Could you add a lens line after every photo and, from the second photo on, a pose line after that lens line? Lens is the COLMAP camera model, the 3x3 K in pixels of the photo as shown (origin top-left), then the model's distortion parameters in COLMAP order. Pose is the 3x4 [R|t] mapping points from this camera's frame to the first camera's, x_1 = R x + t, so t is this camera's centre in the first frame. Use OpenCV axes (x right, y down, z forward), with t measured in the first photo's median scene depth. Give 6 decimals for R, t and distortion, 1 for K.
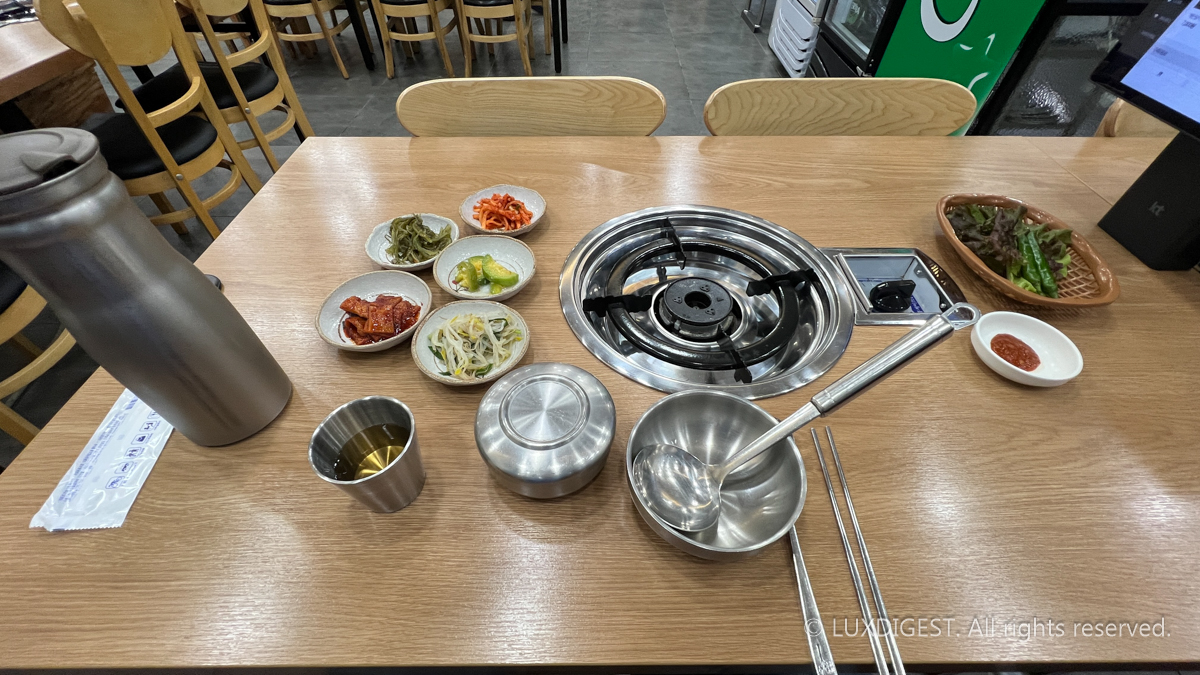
lens RADIAL K [[486.7, 0, 600.0], [0, 486.7, 337.5], [0, 0, 1]] dist [0.000241, 0.000061]
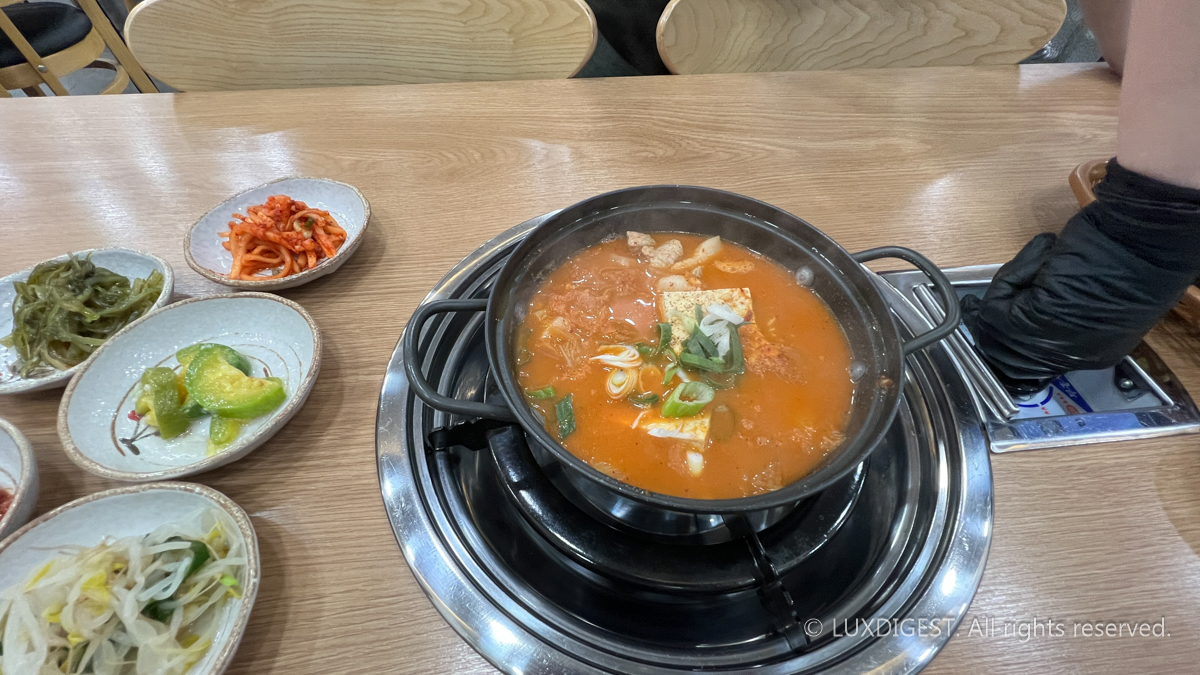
lens RADIAL K [[476.0, 0, 600.0], [0, 476.0, 337.5], [0, 0, 1]] dist [-0.000753, 0.000043]
pose [[0.995344, -0.068593, 0.067719, 0.079105], [0.062793, 0.994456, 0.084349, -0.146947], [-0.073130, -0.079704, 0.994132, 0.403289]]
